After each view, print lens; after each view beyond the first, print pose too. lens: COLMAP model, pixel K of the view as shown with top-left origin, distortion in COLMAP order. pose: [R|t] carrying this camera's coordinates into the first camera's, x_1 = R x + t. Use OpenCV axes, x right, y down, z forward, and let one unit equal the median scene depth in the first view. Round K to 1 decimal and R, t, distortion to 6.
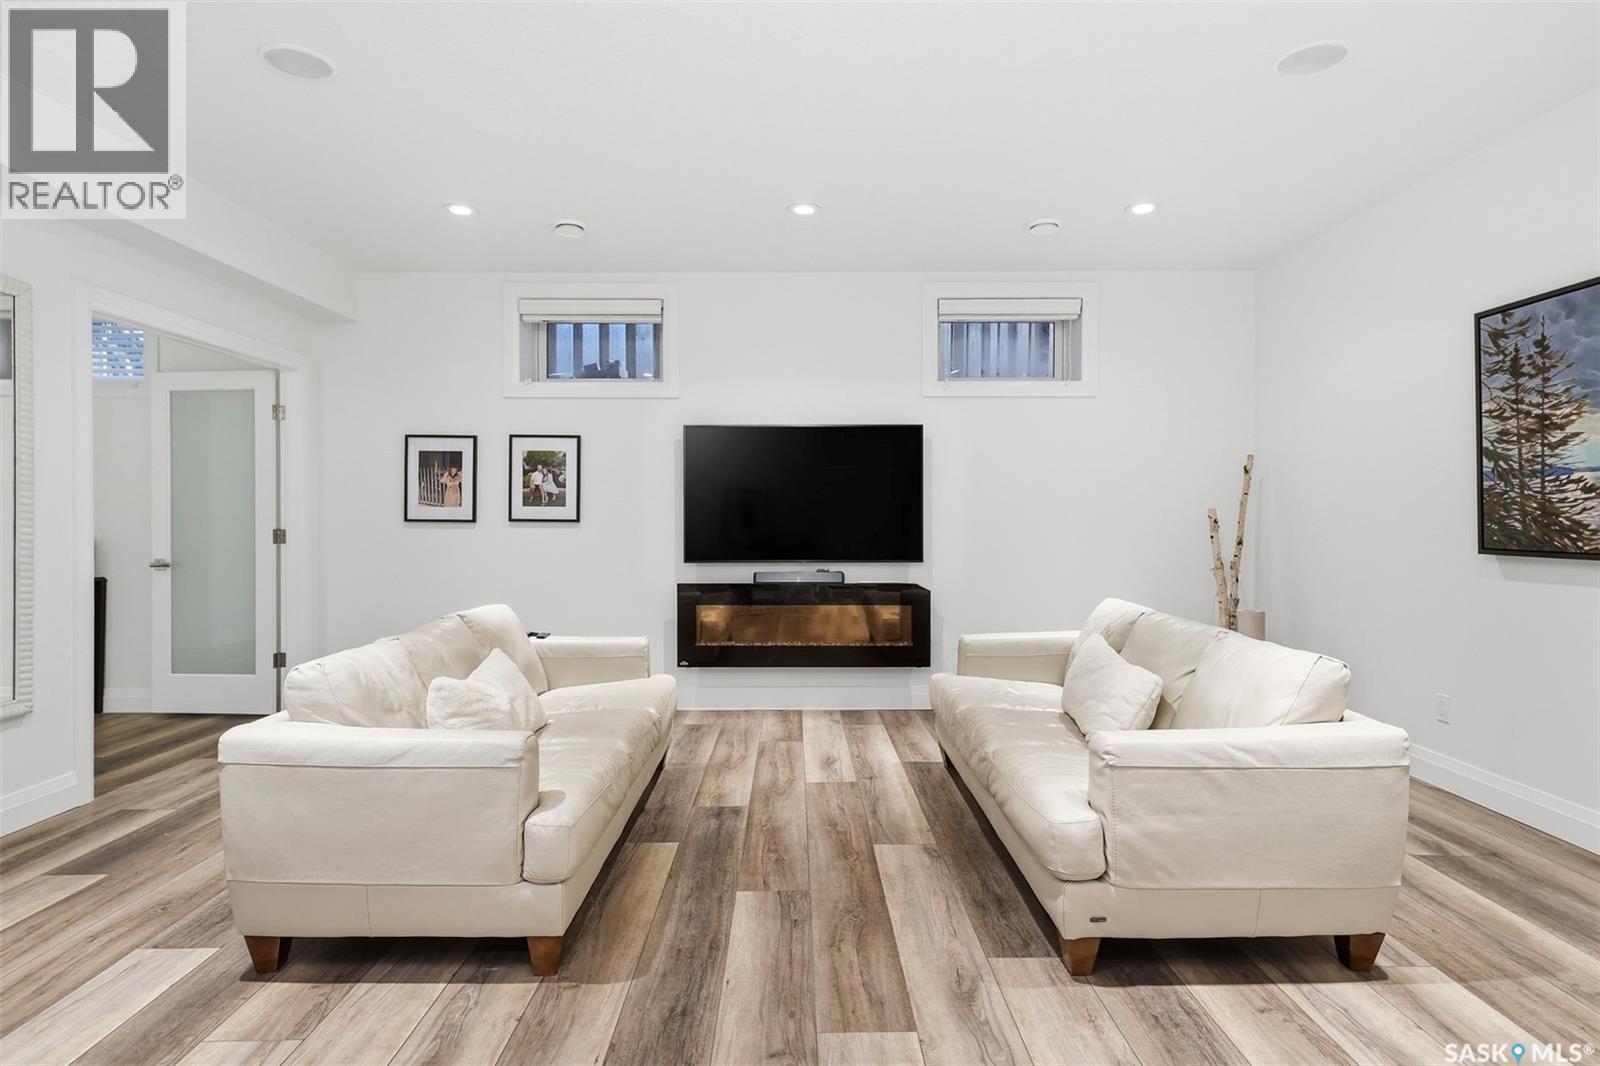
lens RADIAL K [[881.1, 0, 797.1], [0, 881.1, 525.2], [0, 0, 1]] dist [0.014019, 0.000016]
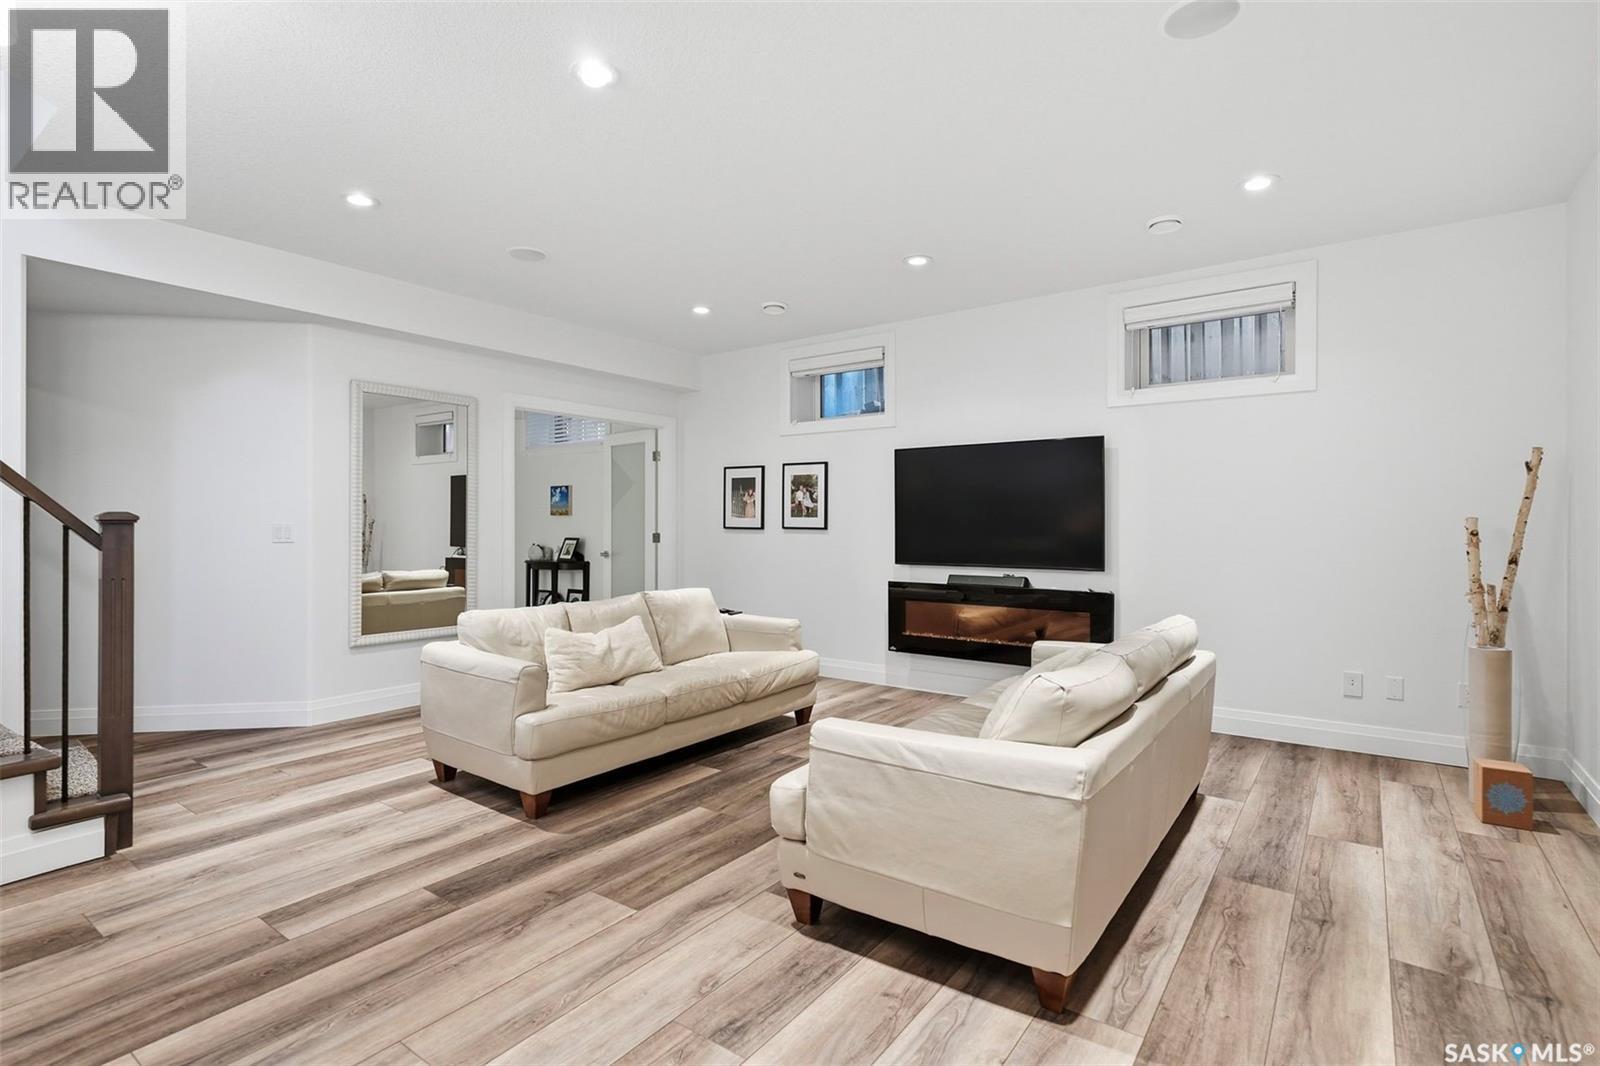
lens RADIAL K [[779.4, 0, 795.9], [0, 779.4, 525.0], [0, 0, 1]] dist [0.003560, 0.000257]
pose [[0.800507, 0.002555, -0.599318, 0.491562], [-0.006762, 0.999966, -0.004768, -0.005536], [0.599286, 0.007869, 0.800497, 0.089126]]
